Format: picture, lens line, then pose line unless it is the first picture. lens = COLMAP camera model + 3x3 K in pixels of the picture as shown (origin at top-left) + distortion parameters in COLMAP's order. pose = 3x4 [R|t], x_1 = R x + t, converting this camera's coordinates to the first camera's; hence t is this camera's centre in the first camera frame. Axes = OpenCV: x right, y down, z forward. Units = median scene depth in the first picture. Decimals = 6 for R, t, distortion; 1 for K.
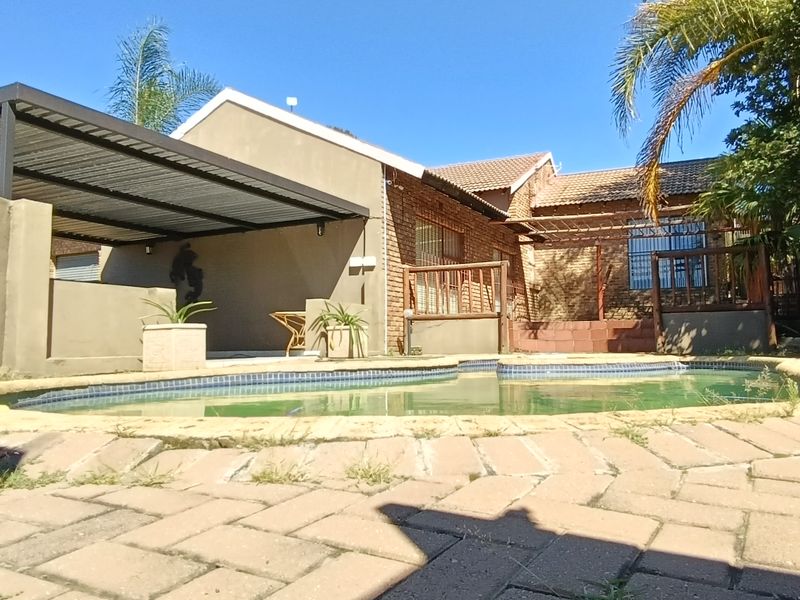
lens RADIAL K [[652.6, 0, 400.0], [0, 652.6, 300.0], [0, 0, 1]] dist [-0.006957, 0.042584]
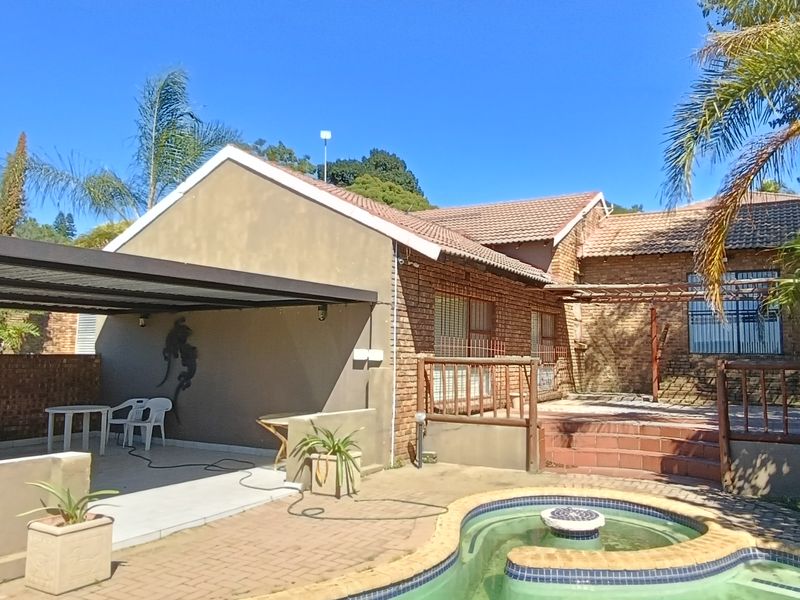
lens RADIAL K [[652.6, 0, 400.0], [0, 652.6, 300.0], [0, 0, 1]] dist [-0.006957, 0.042584]
pose [[0.996741, 0.015268, -0.079216, 0.049131], [-0.016641, 0.999722, -0.016703, -0.111382], [0.078939, 0.017966, 0.996718, 0.140127]]
